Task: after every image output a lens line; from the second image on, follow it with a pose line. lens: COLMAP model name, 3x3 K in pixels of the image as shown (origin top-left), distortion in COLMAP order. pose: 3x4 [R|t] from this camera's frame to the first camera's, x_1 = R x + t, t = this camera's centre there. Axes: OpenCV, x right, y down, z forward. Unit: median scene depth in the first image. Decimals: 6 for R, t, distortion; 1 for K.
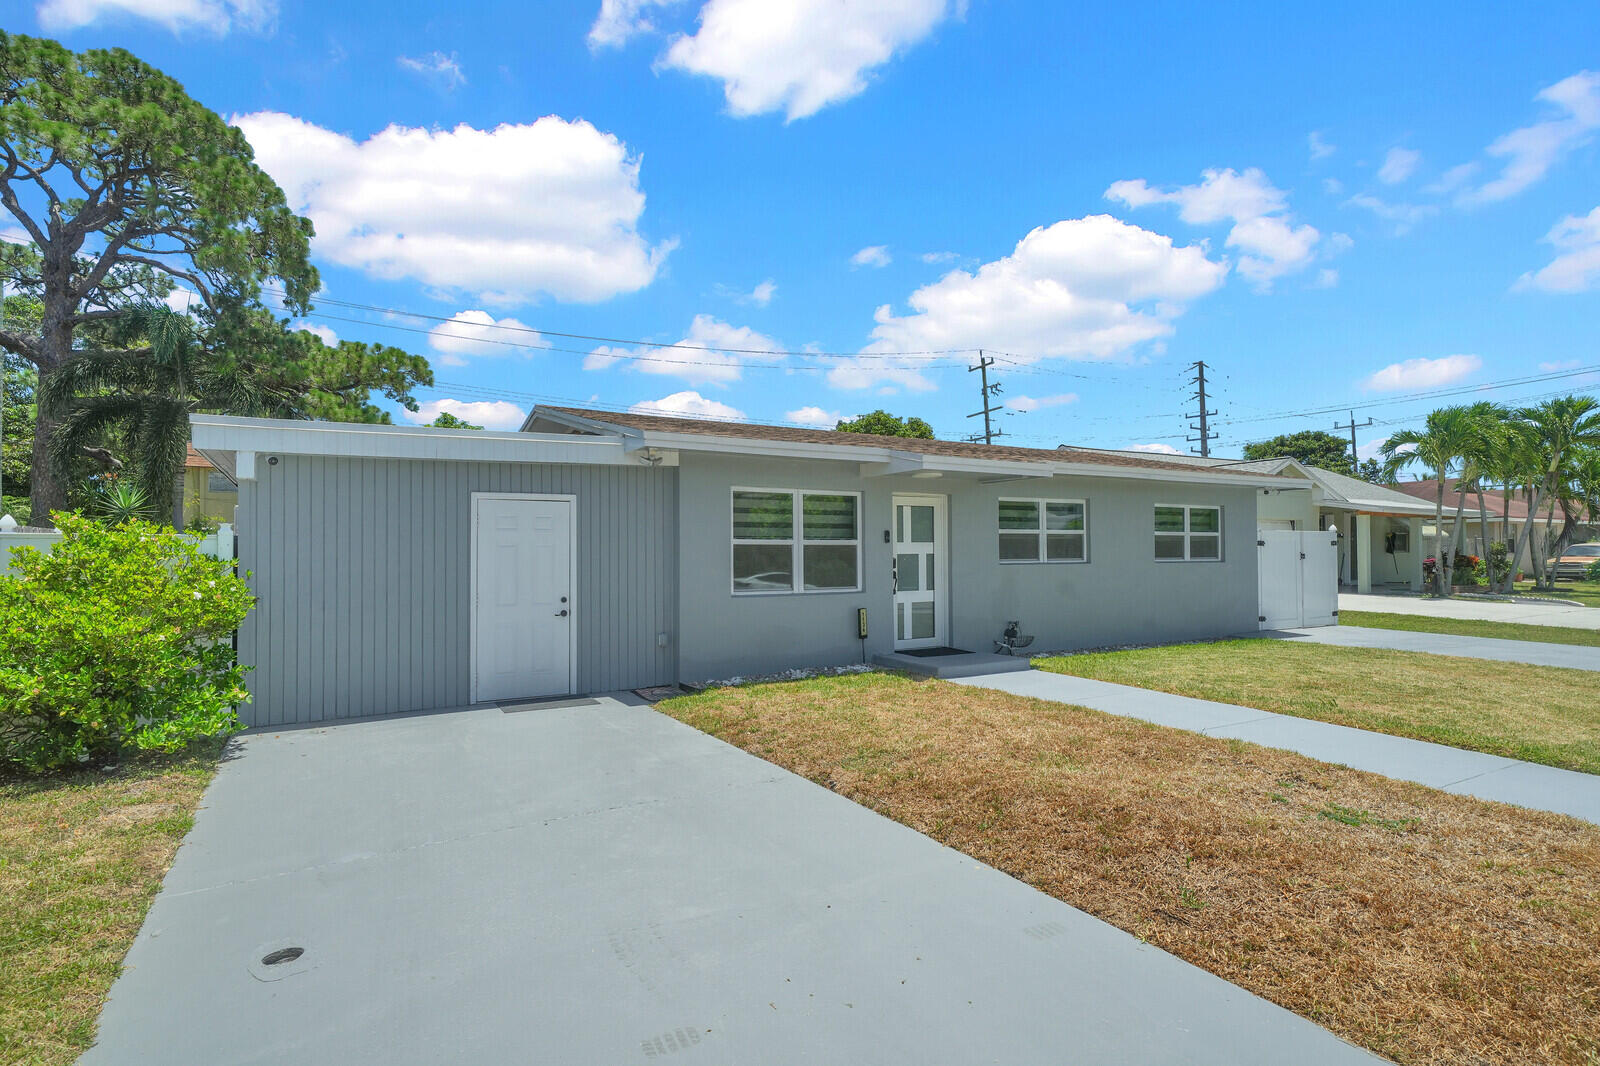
lens RADIAL K [[834.0, 0, 792.5], [0, 834.0, 539.0], [0, 0, 1]] dist [0.018922, 0.000638]
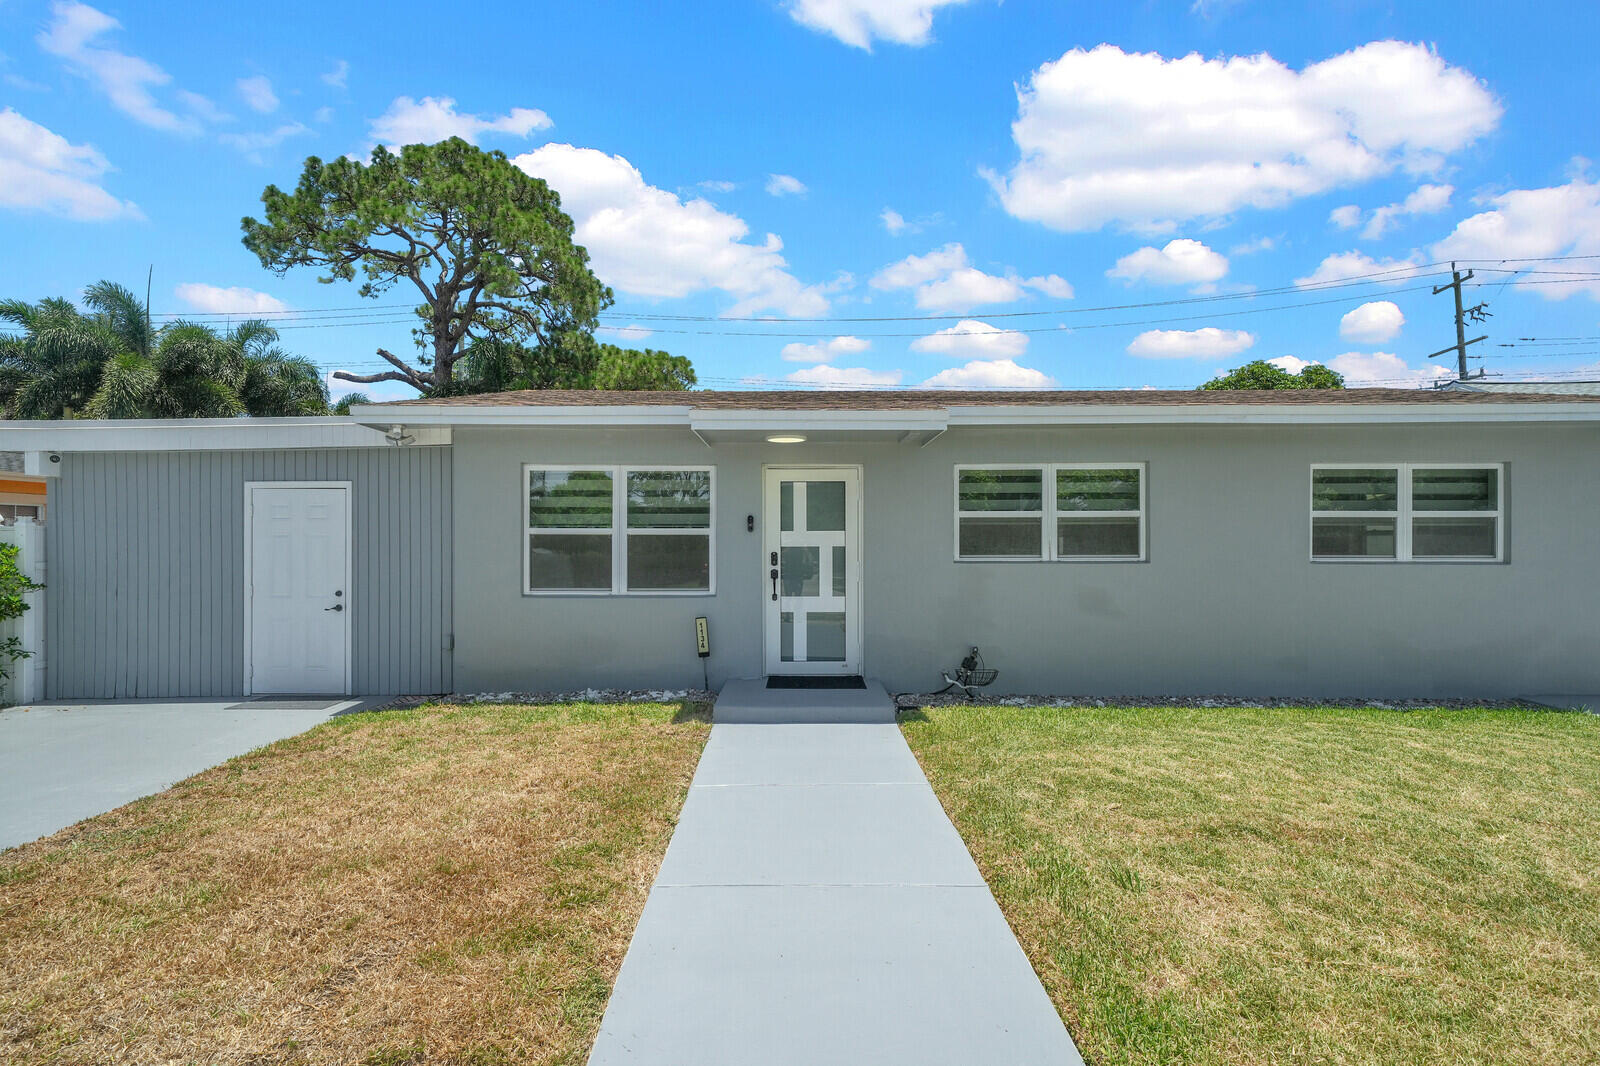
lens RADIAL K [[834.0, 0, 790.2], [0, 834.0, 535.5], [0, 0, 1]] dist [0.018922, 0.000638]
pose [[0.856703, 0.000679, -0.515810, 0.504315], [0.004971, 0.999942, 0.009573, 0.000982], [0.515786, -0.010765, 0.856650, 0.354731]]
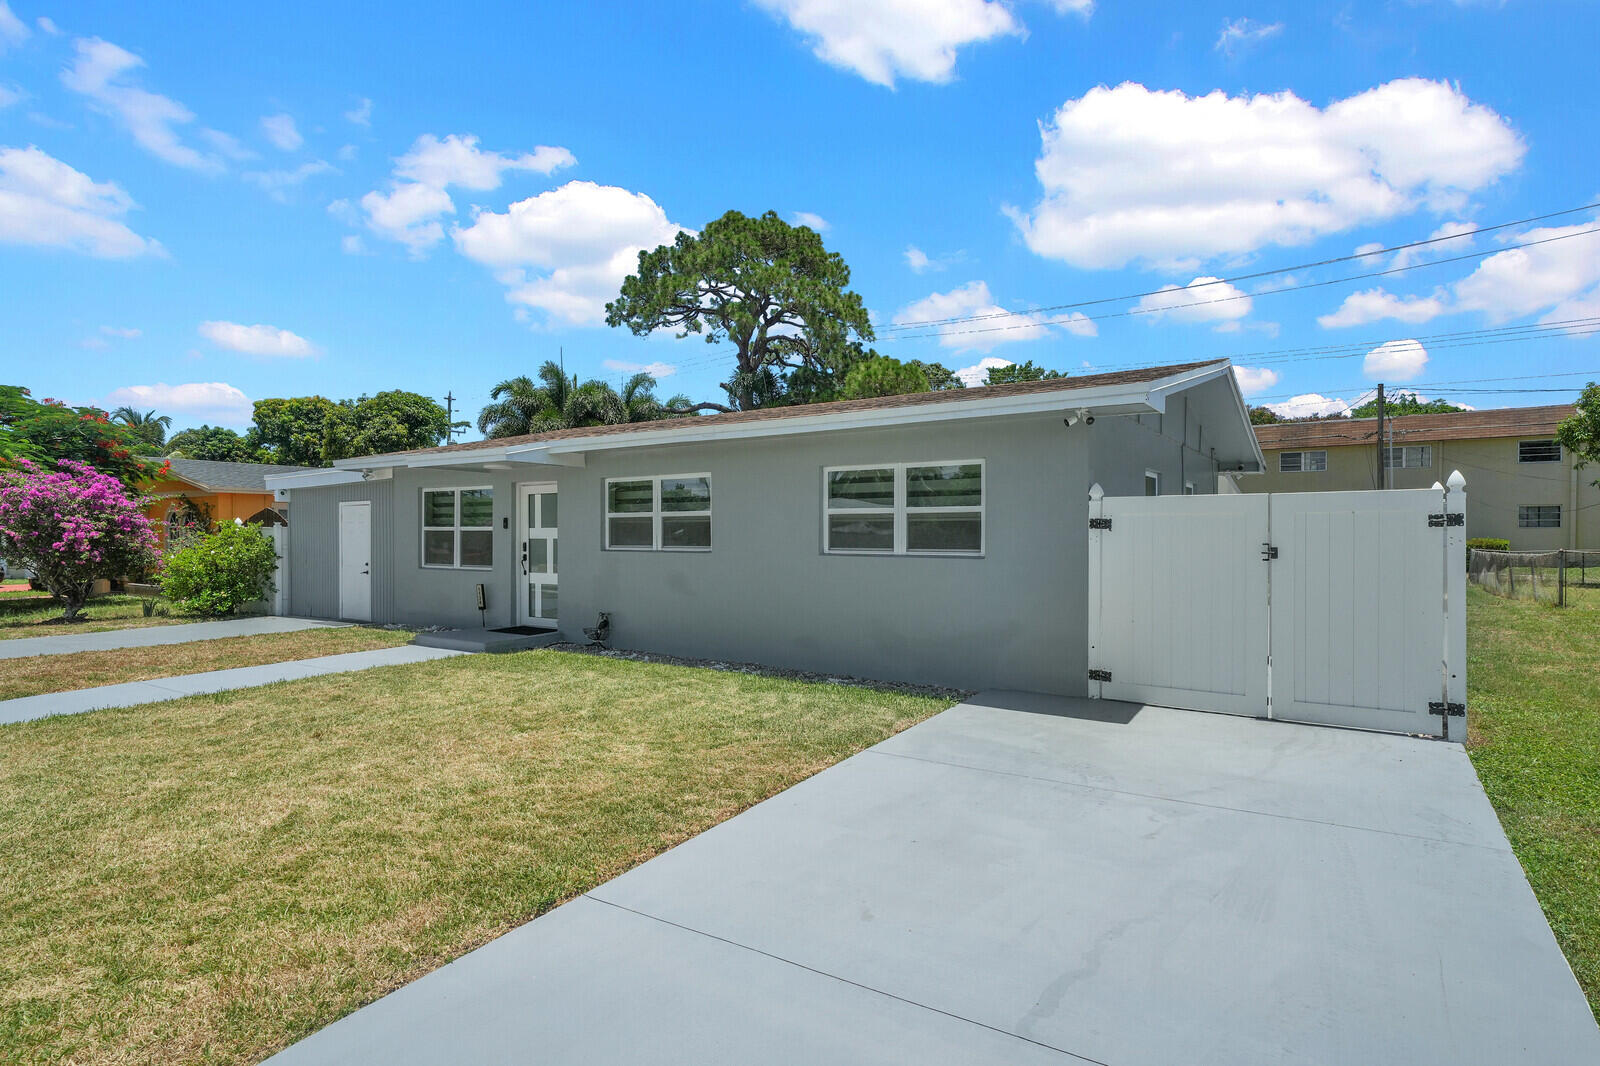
lens RADIAL K [[834.0, 0, 761.2], [0, 834.0, 541.4], [0, 0, 1]] dist [0.018922, 0.000638]
pose [[0.407489, 0.010820, -0.913146, 1.225357], [0.011646, 0.999787, 0.017044, 0.006275], [0.913136, -0.017580, 0.407276, 0.809570]]
